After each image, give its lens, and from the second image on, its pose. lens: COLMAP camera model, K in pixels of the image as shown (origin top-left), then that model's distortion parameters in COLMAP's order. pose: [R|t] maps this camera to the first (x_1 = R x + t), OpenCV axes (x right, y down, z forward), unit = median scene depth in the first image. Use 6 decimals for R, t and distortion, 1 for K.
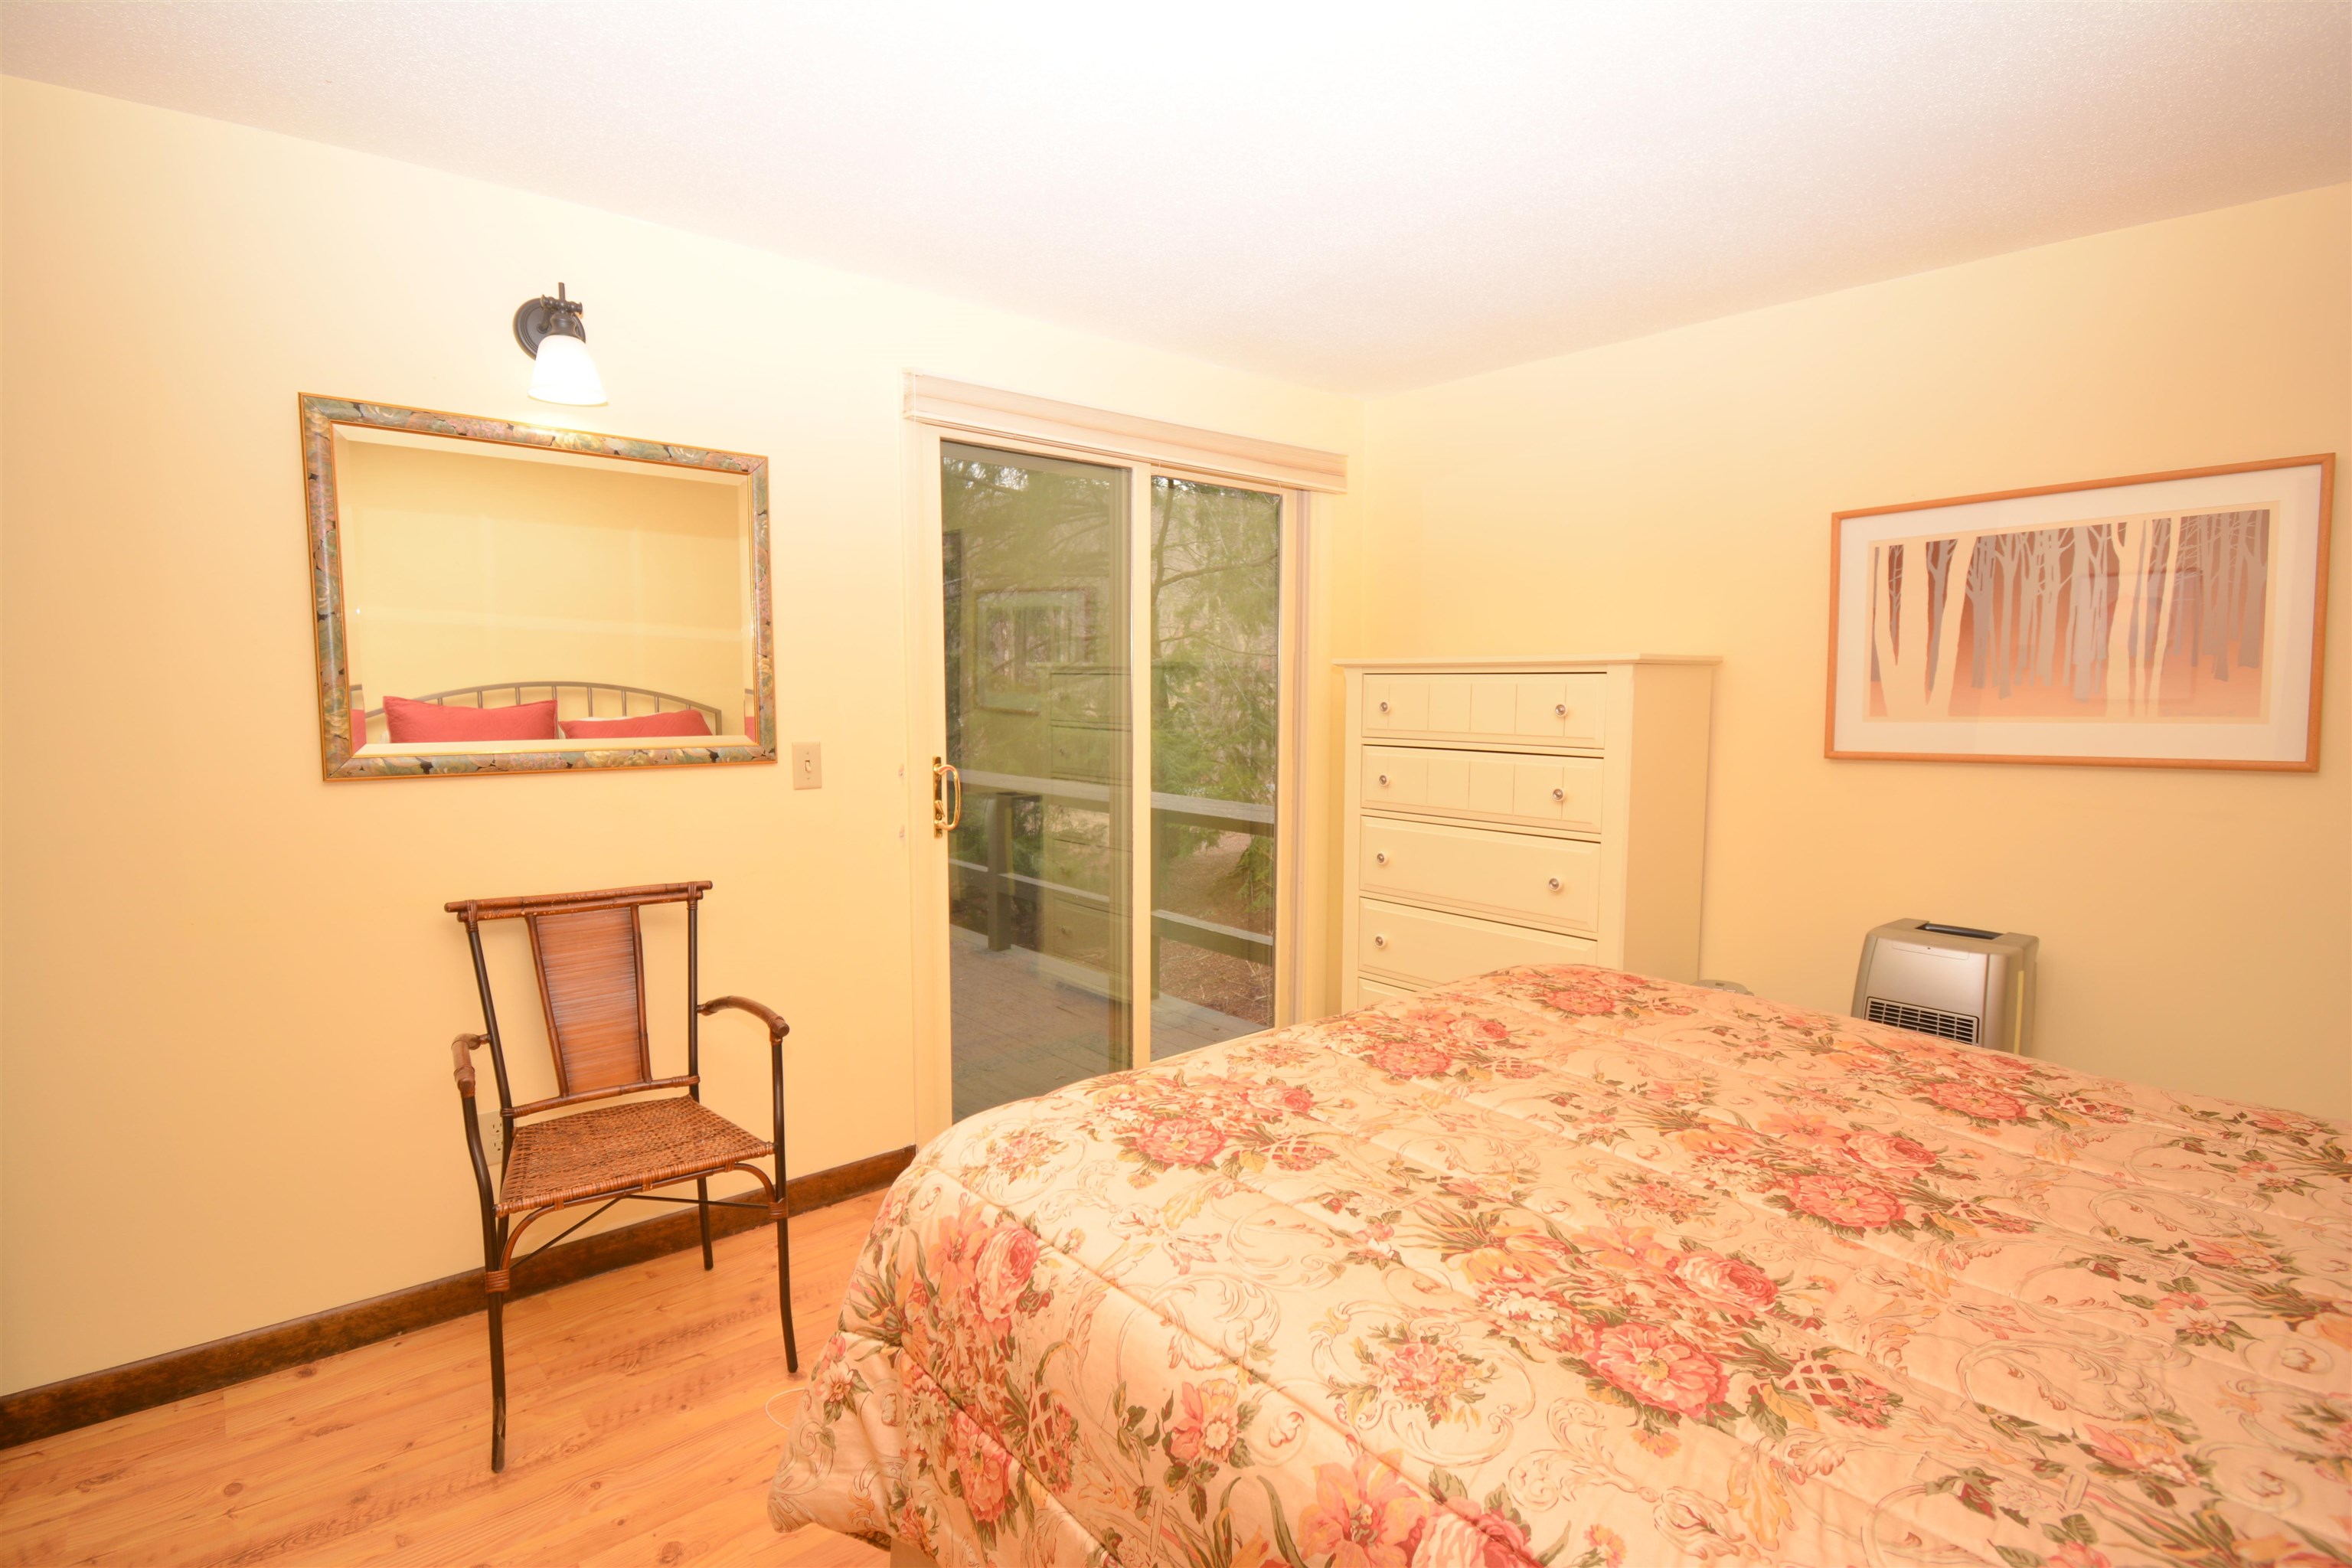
lens RADIAL K [[1127.8, 0, 1173.5], [0, 1127.8, 787.7], [0, 0, 1]] dist [0.005999, -0.002157]
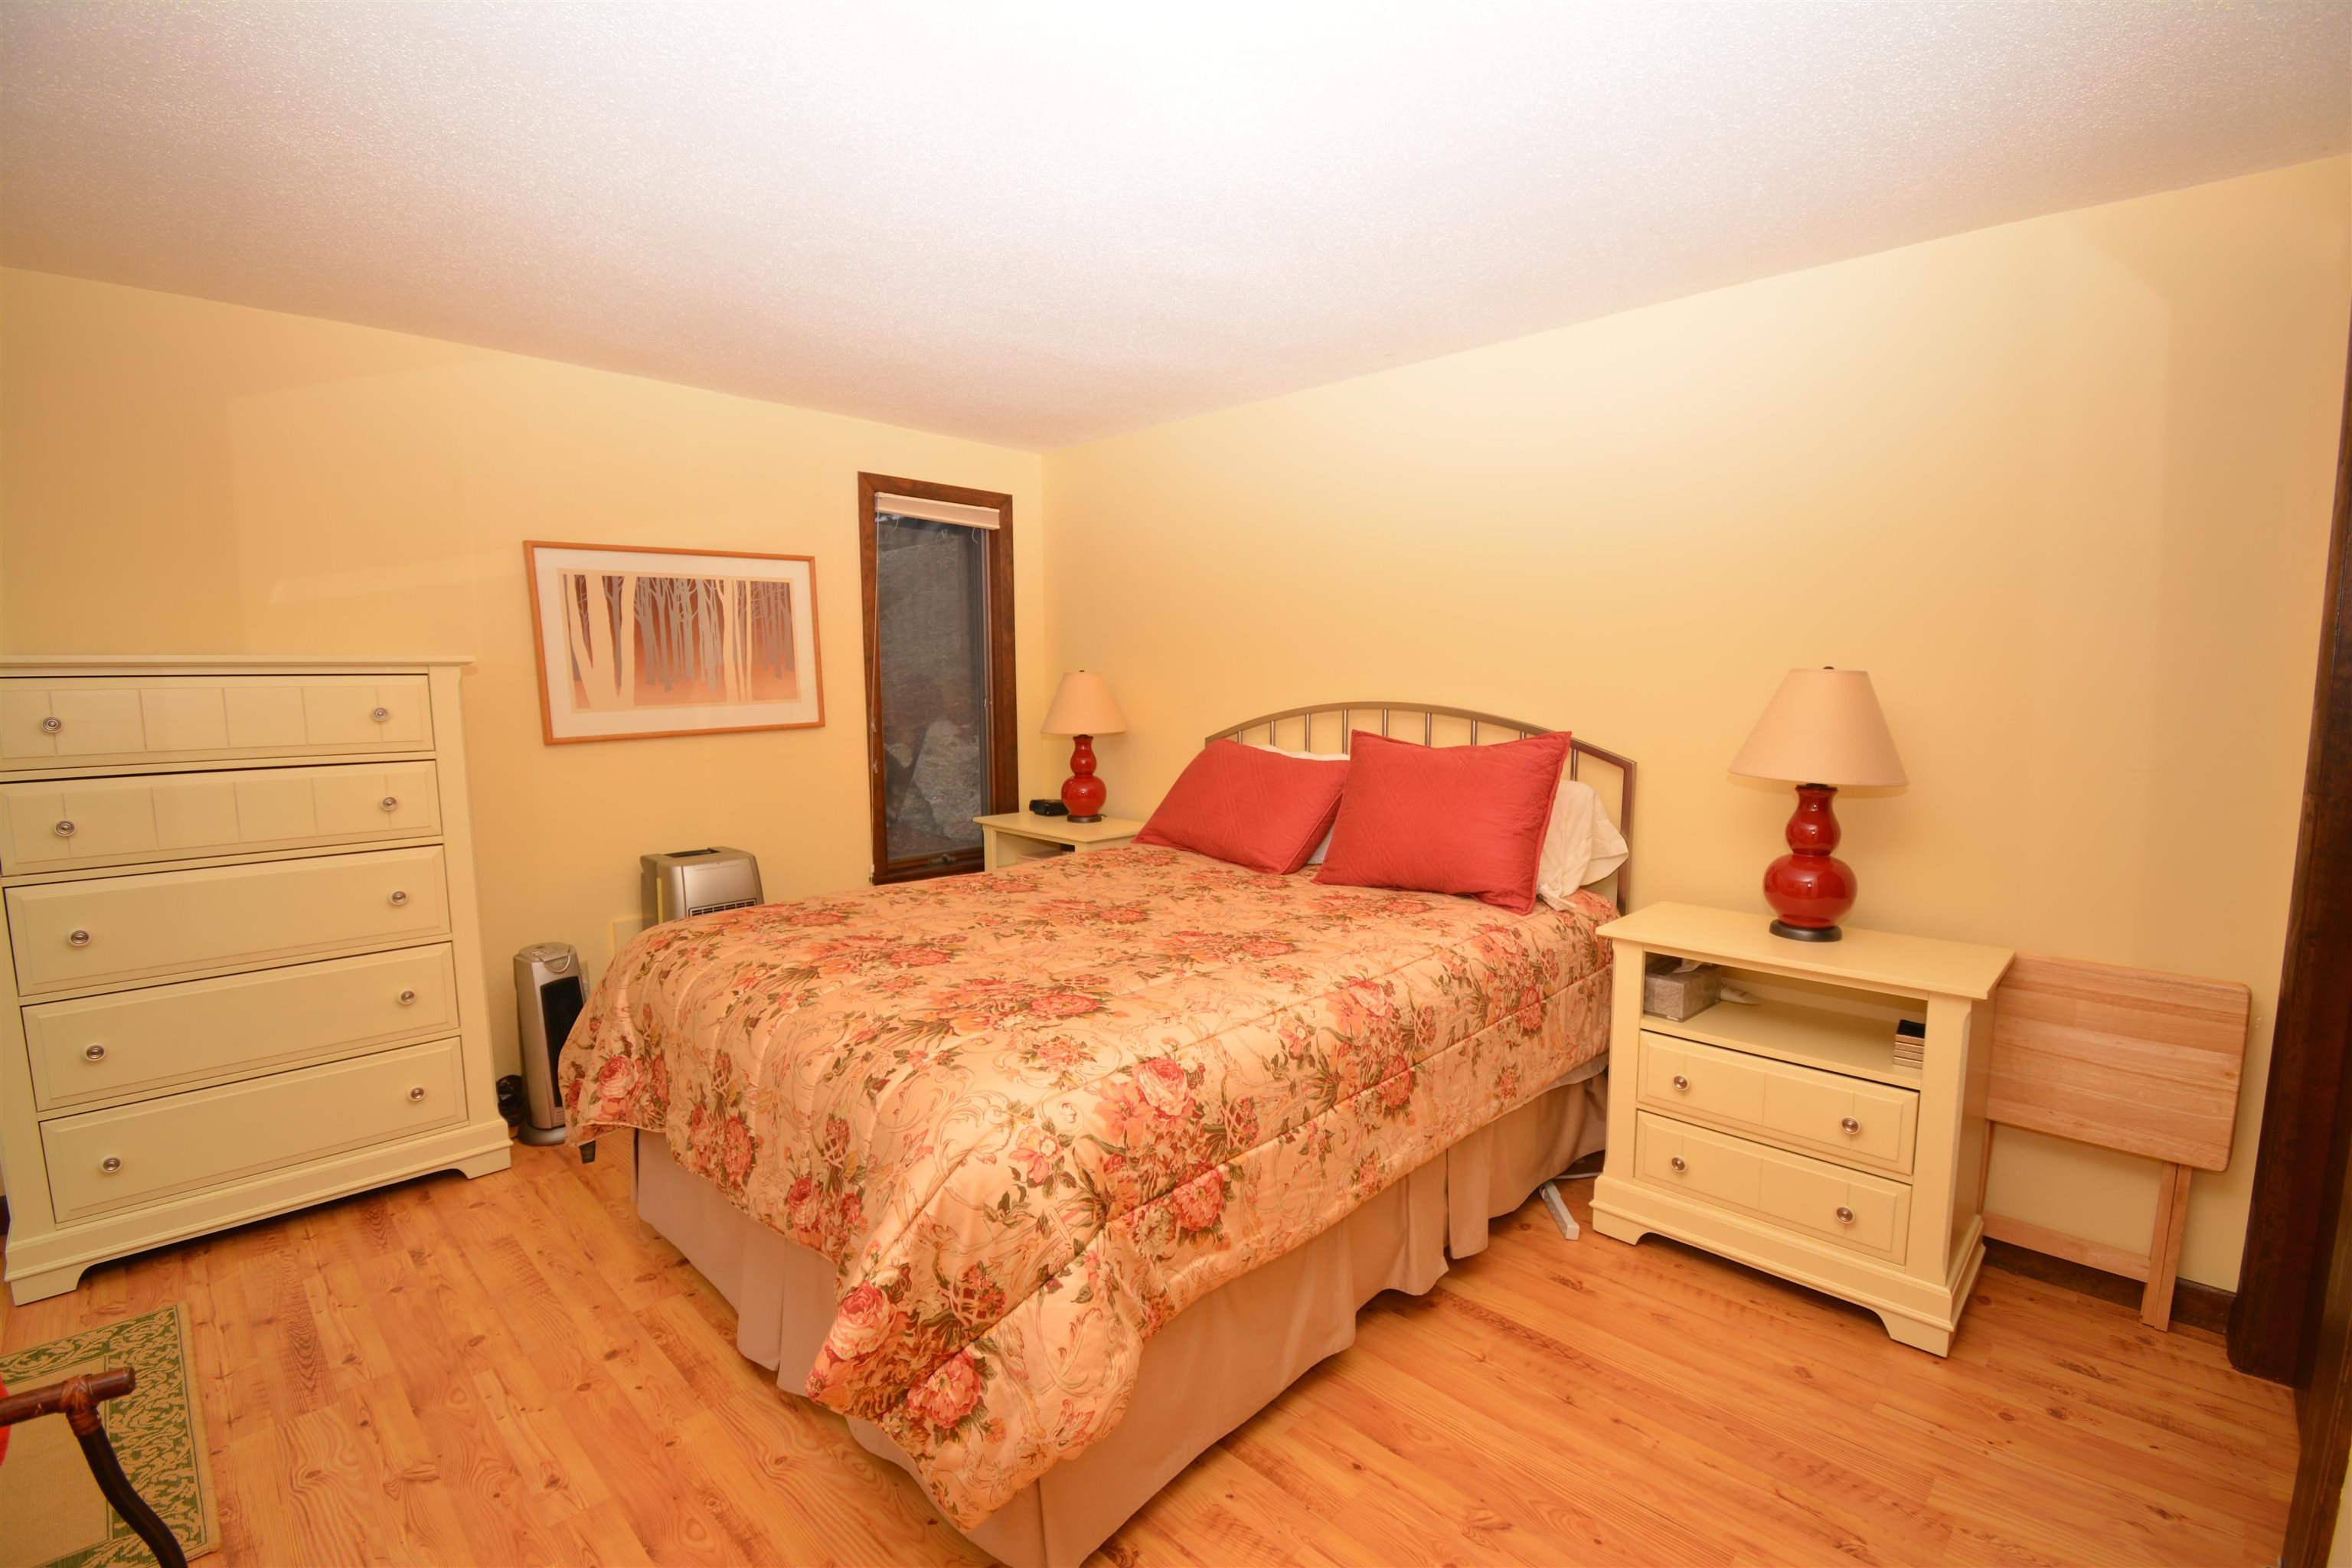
lens RADIAL K [[1041.7, 0, 1175.9], [0, 1041.7, 787.8], [0, 0, 1]] dist [-0.004233, -0.008973]
pose [[-0.080690, -0.112754, 0.990341, -0.891466], [0.097261, 0.987949, 0.120406, -0.074854], [-0.991983, 0.106037, -0.068751, 0.632350]]
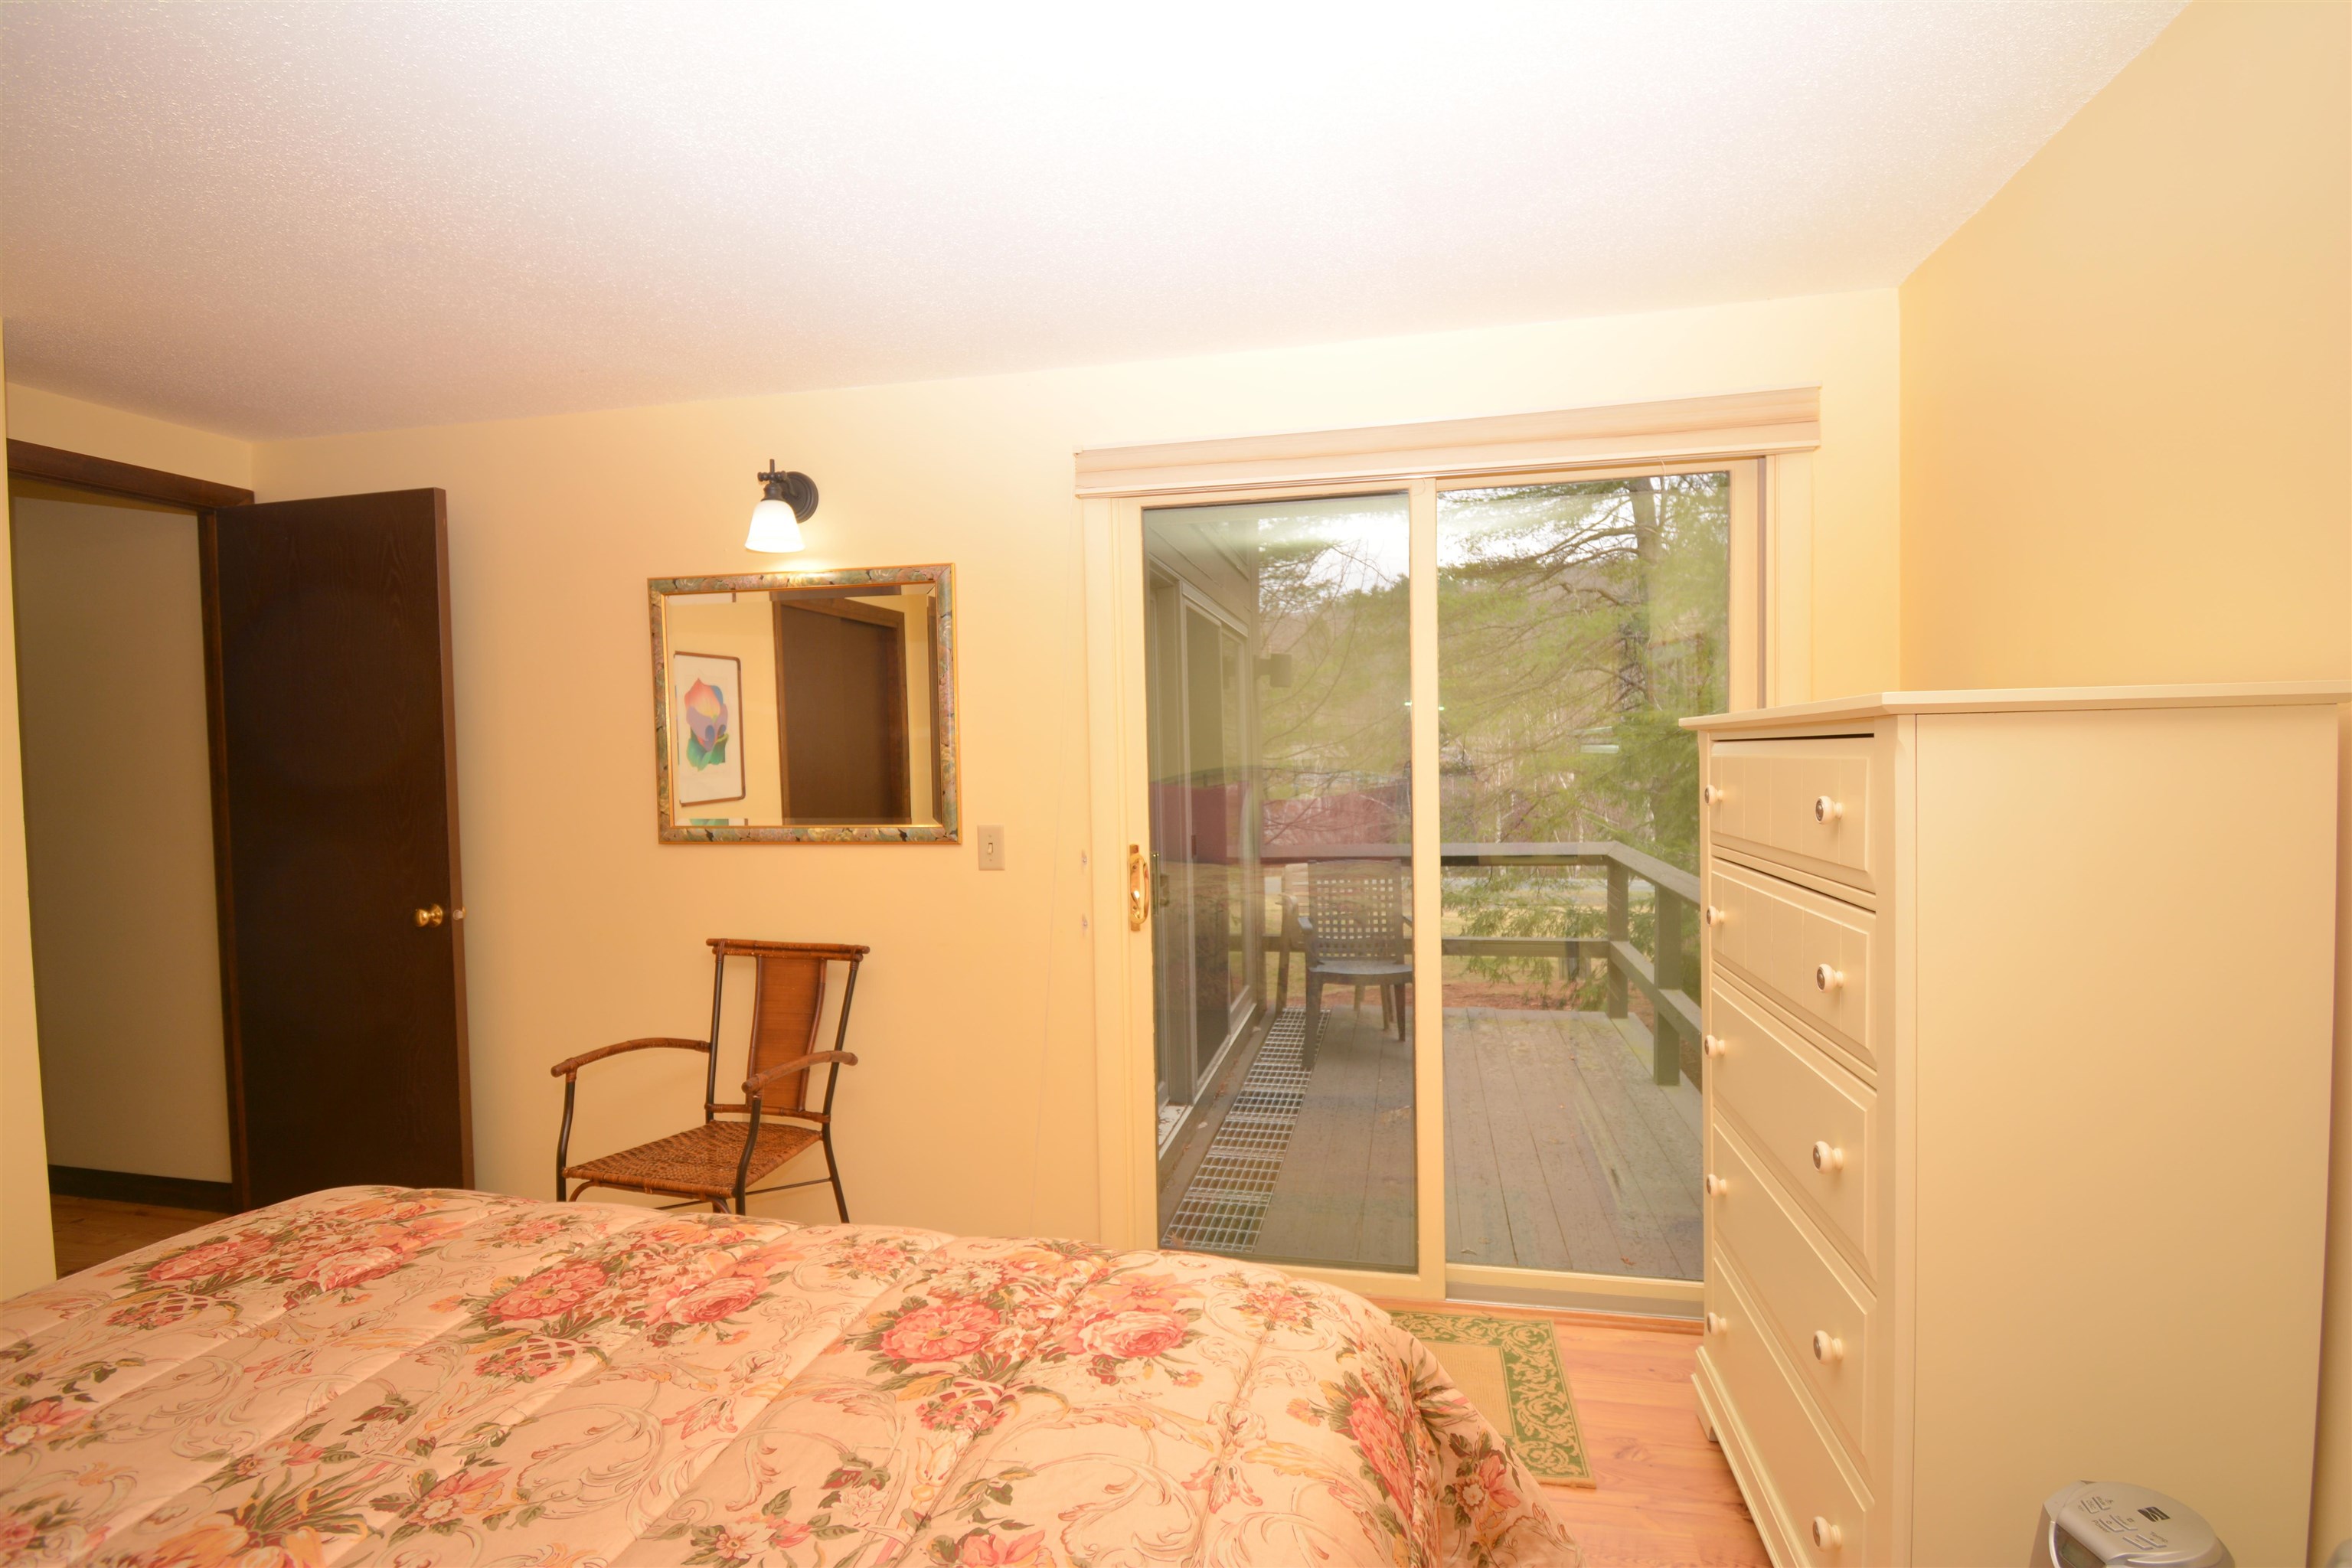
lens RADIAL K [[1127.8, 0, 1172.8], [0, 1127.8, 791.7], [0, 0, 1]] dist [0.005999, -0.002157]
pose [[0.601813, 0.009198, -0.798584, 0.696164], [-0.055842, 0.997971, -0.030589, -0.055920], [0.796683, 0.063004, 0.601105, 0.577520]]
